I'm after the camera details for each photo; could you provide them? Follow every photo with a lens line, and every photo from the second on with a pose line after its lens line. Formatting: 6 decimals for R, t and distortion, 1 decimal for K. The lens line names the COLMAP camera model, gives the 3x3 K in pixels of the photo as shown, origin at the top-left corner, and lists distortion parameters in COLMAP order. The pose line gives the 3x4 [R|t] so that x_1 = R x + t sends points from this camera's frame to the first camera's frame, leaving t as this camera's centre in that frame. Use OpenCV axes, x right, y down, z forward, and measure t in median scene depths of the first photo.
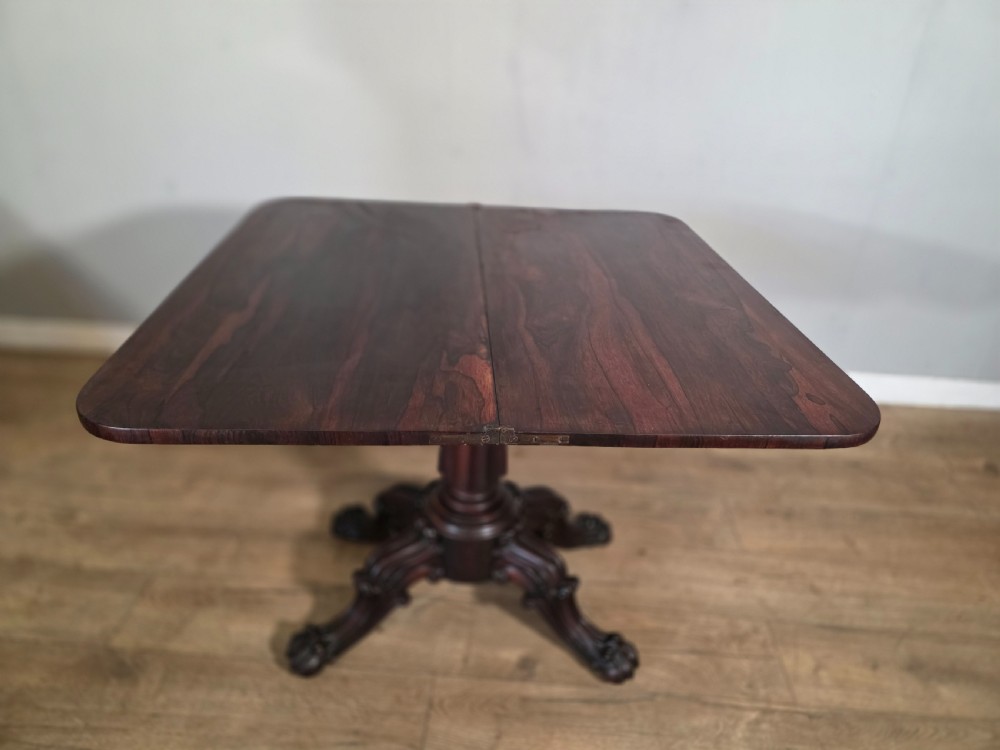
lens RADIAL K [[679.8, 0, 504.8], [0, 679.8, 365.6], [0, 0, 1]] dist [0.051649, -0.056685]
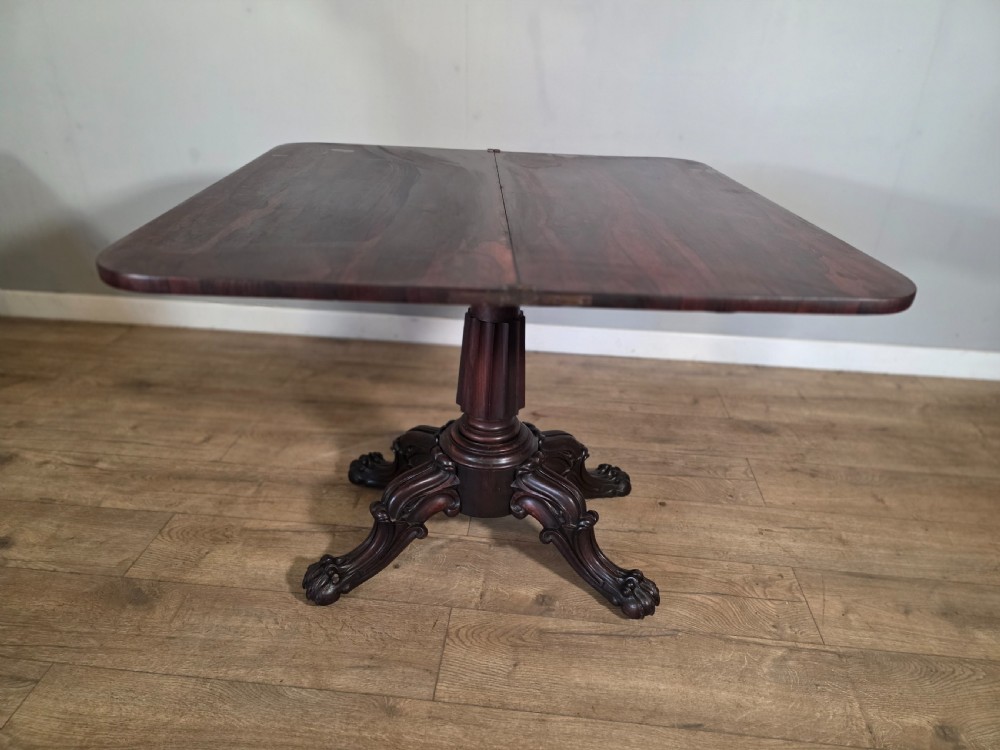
lens RADIAL K [[679.8, 0, 499.8], [0, 679.8, 374.8], [0, 0, 1]] dist [0.051649, -0.056685]
pose [[0.999478, 0.005158, -0.031893, -0.002656], [-0.005830, 0.999763, -0.020998, 0.135823], [0.031777, 0.021173, 0.999271, 0.012898]]
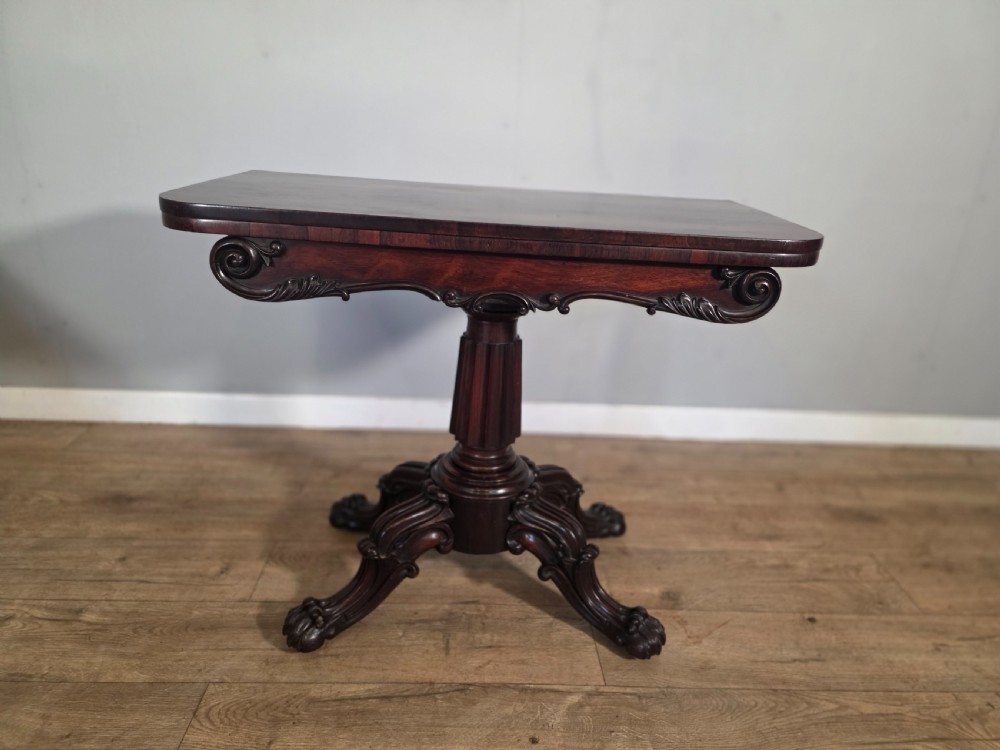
lens RADIAL K [[679.8, 0, 500.4], [0, 679.8, 378.4], [0, 0, 1]] dist [0.051649, -0.056685]
pose [[0.995047, -0.025062, 0.096197, -0.297238], [0.037040, 0.991487, -0.124823, 0.094392], [-0.092250, 0.127768, 0.987505, 0.235627]]
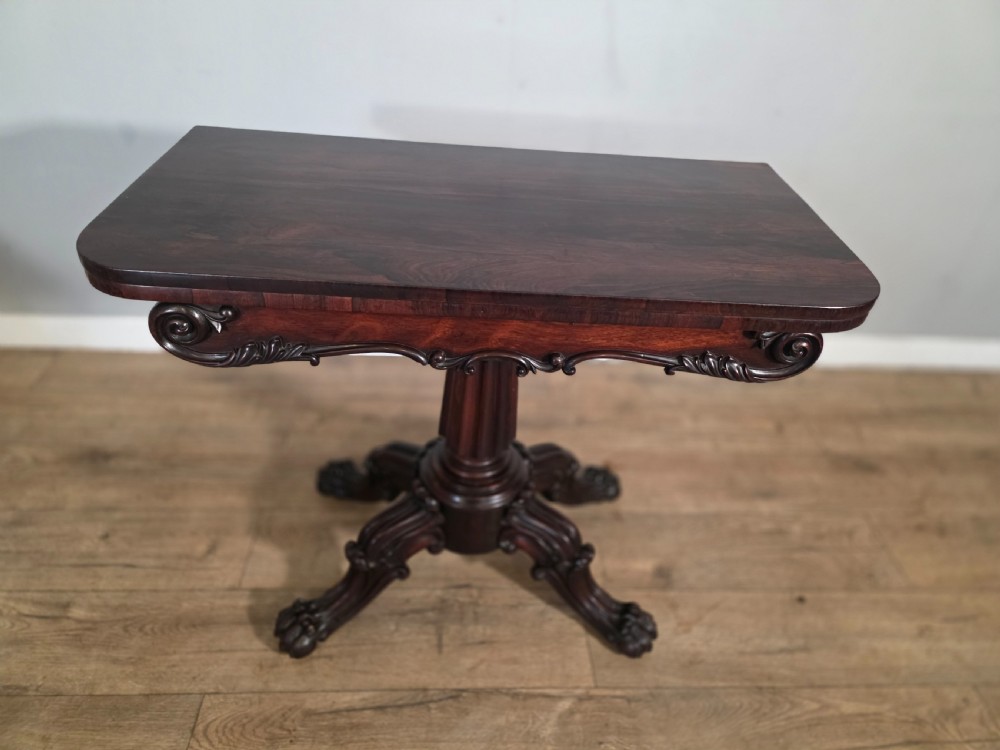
lens RADIAL K [[679.8, 0, 498.3], [0, 679.8, 367.9], [0, 0, 1]] dist [0.051649, -0.056685]
pose [[0.994009, -0.045787, 0.099242, -0.285339], [0.032081, 0.990252, 0.135545, -0.157142], [-0.104481, -0.131550, 0.985788, 0.324680]]
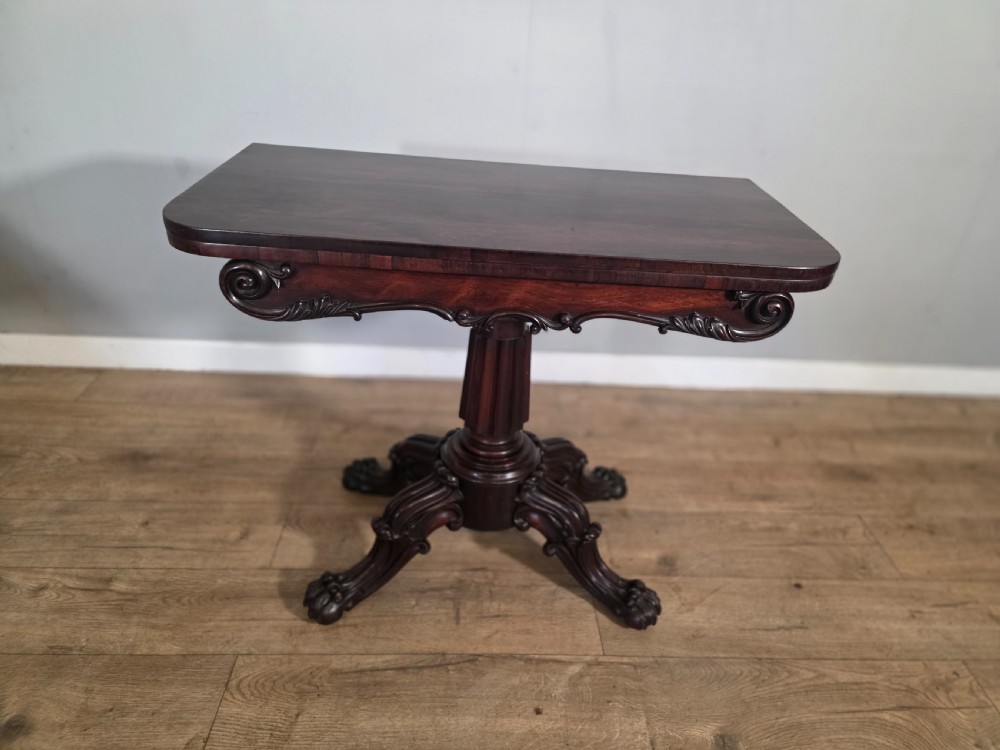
lens RADIAL K [[679.8, 0, 507.2], [0, 679.8, 374.1], [0, 0, 1]] dist [0.051649, -0.056685]
pose [[0.994494, -0.031833, 0.099846, -0.305107], [0.028632, 0.999034, 0.033336, -0.045012], [-0.100811, -0.030294, 0.994444, 0.219640]]
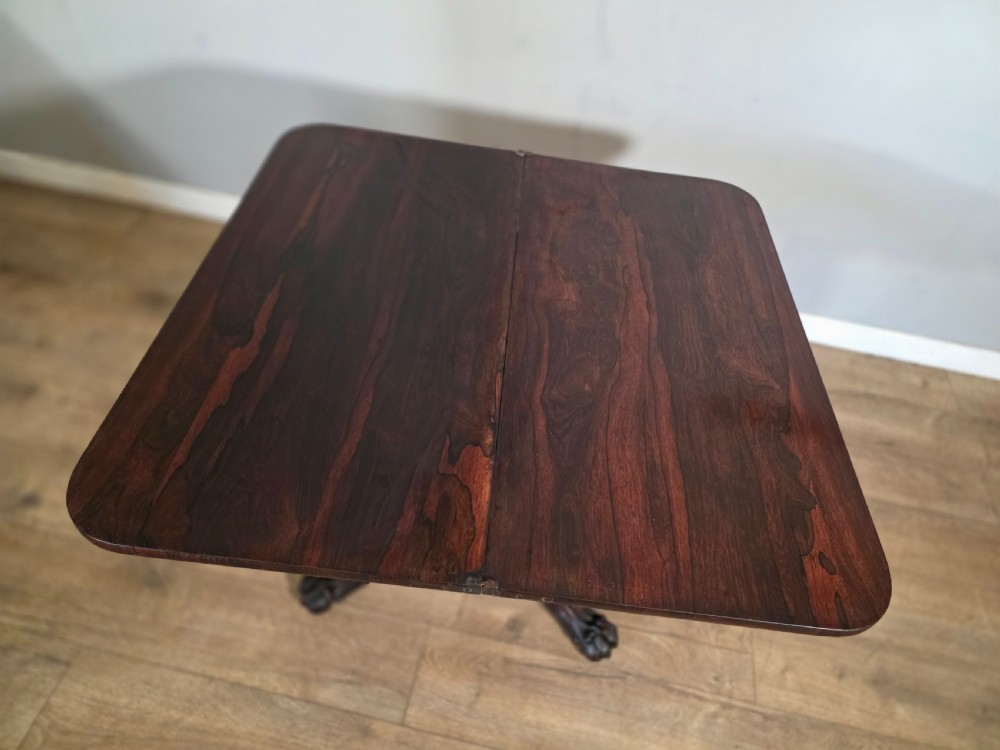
lens RADIAL K [[679.8, 0, 507.2], [0, 679.8, 376.4], [0, 0, 1]] dist [0.051649, -0.056685]
pose [[0.988956, 0.139403, -0.050336, 0.019711], [-0.116987, 0.942726, 0.312380, -0.279486], [0.091000, -0.303041, 0.948623, 0.092807]]
